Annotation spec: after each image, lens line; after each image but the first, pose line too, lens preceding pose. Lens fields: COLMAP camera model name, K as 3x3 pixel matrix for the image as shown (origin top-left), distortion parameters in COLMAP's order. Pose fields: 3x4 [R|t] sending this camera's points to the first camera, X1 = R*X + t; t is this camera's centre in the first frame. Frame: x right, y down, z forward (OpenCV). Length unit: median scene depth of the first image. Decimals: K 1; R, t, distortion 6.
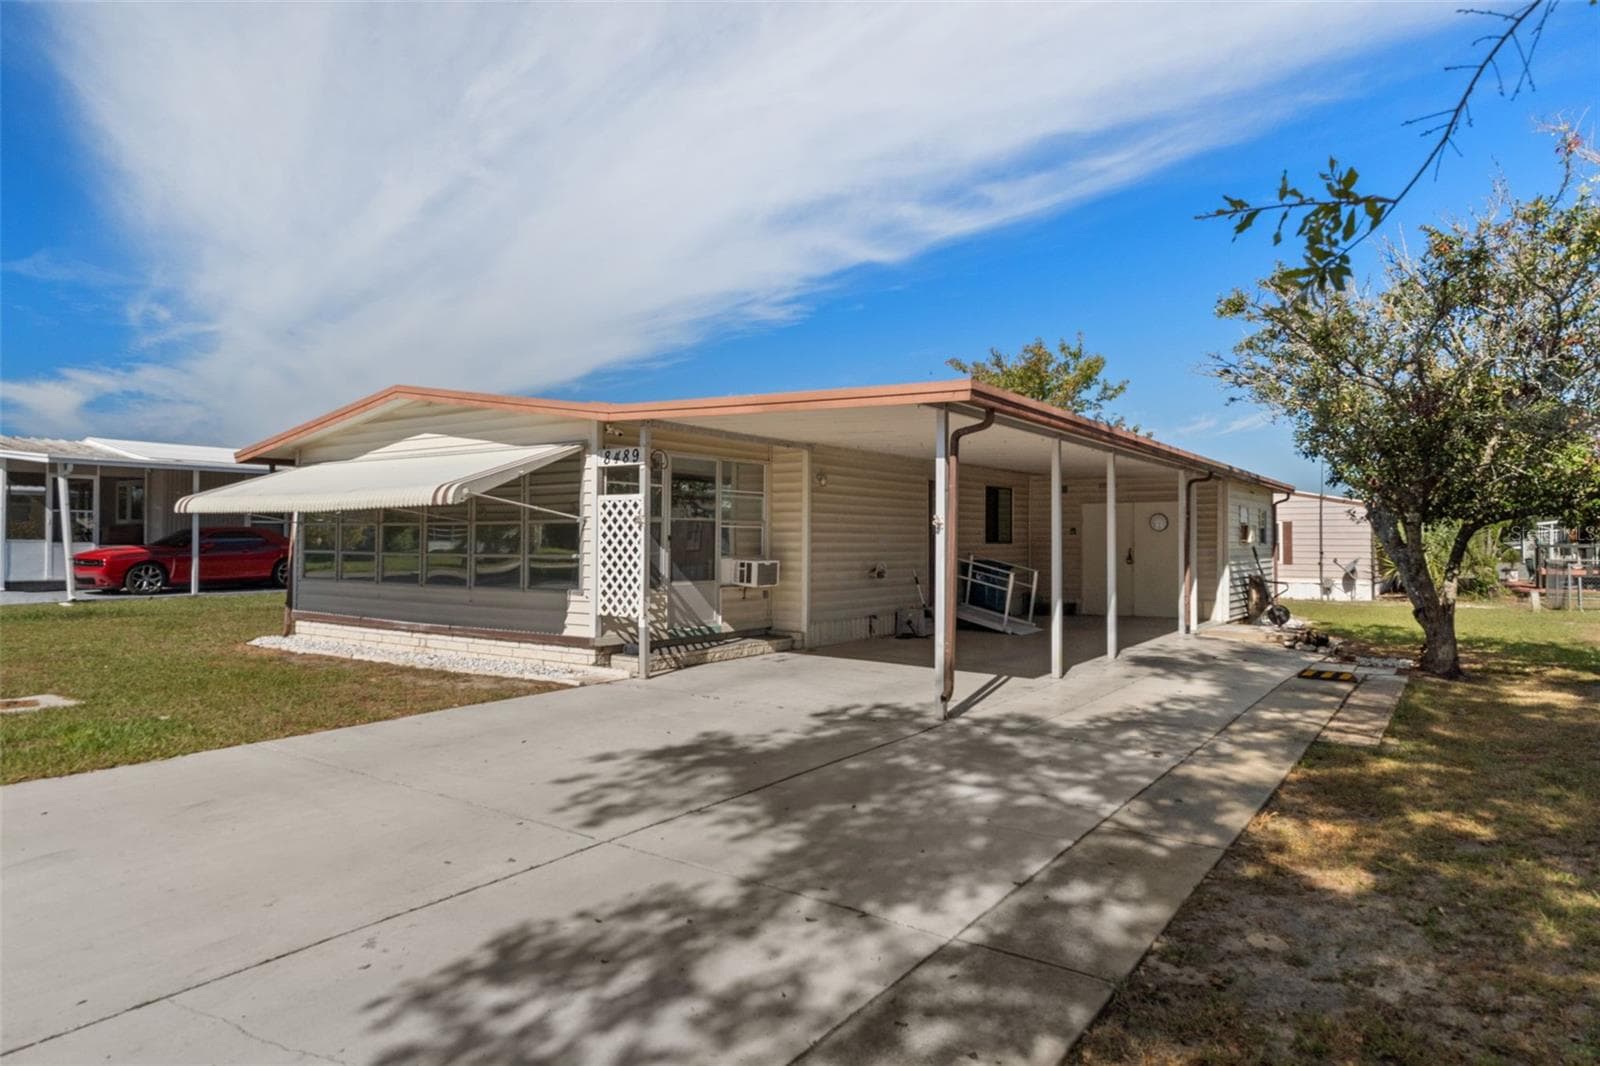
lens RADIAL K [[926.6, 0, 800.0], [0, 926.6, 533.0], [0, 0, 1]] dist [0.003045, 0.000071]
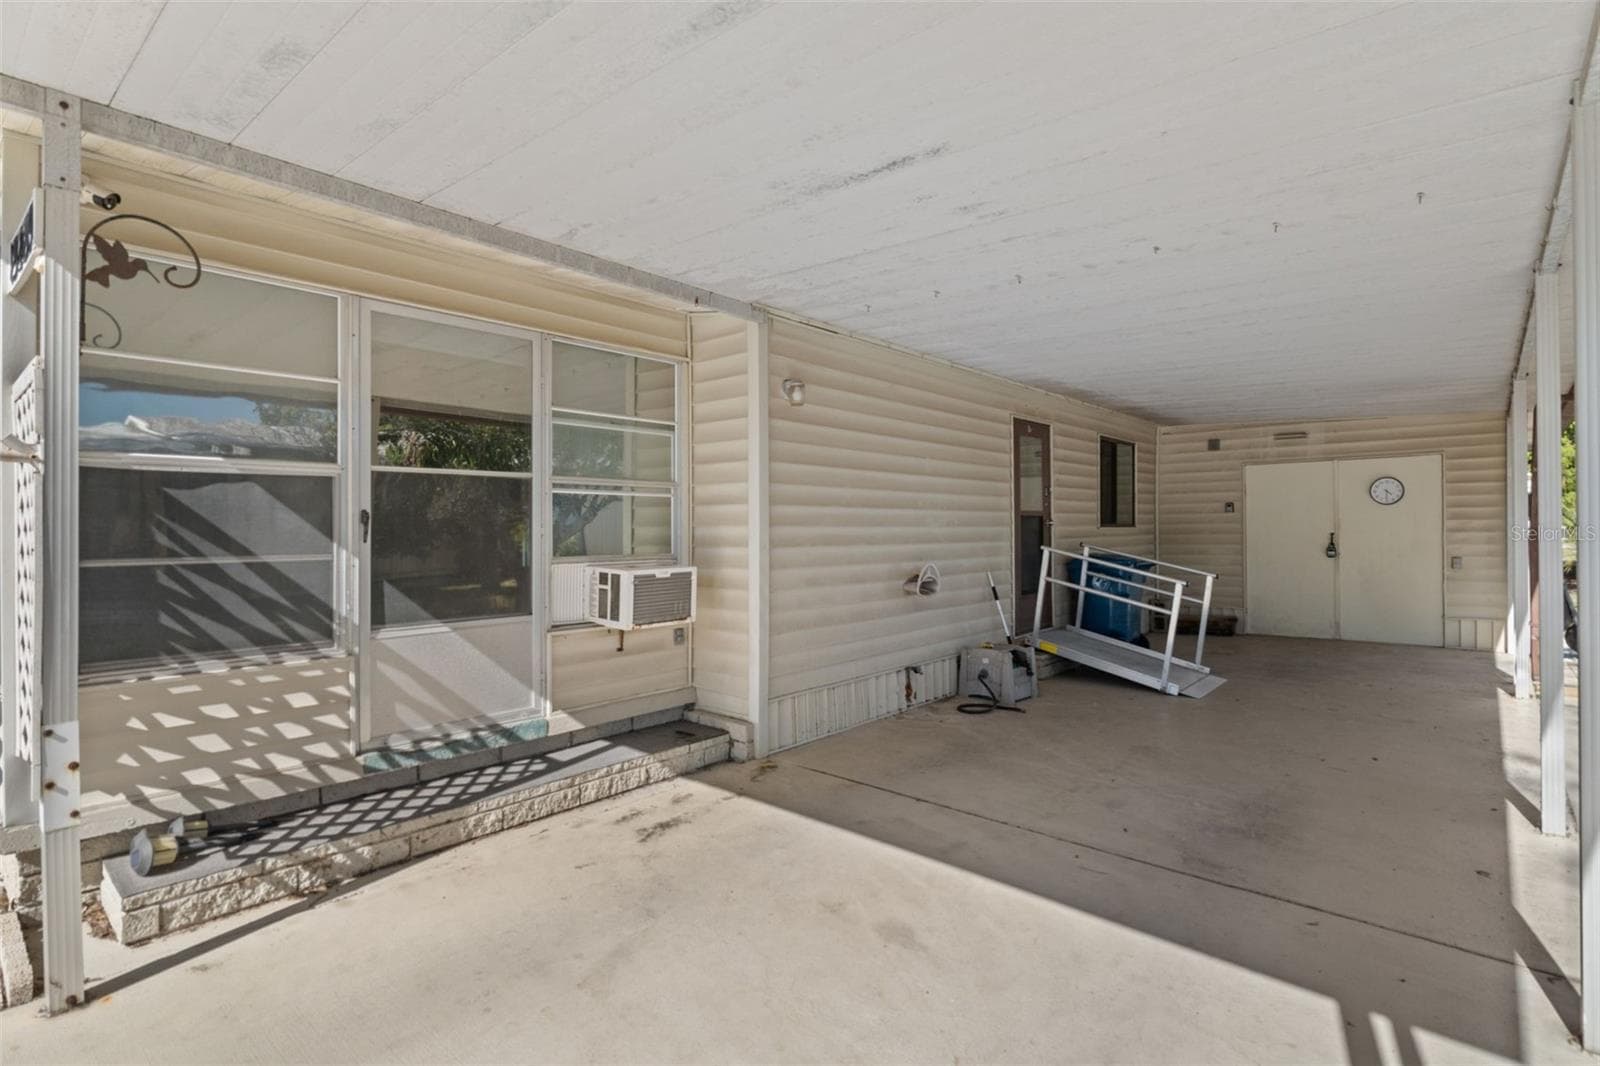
lens RADIAL K [[926.6, 0, 800.0], [0, 926.6, 533.0], [0, 0, 1]] dist [0.003045, 0.000071]
pose [[0.997564, -0.008834, -0.069191, 0.059514], [0.009823, 0.999854, 0.013965, 0.007179], [0.069058, -0.014611, 0.997506, 0.544740]]
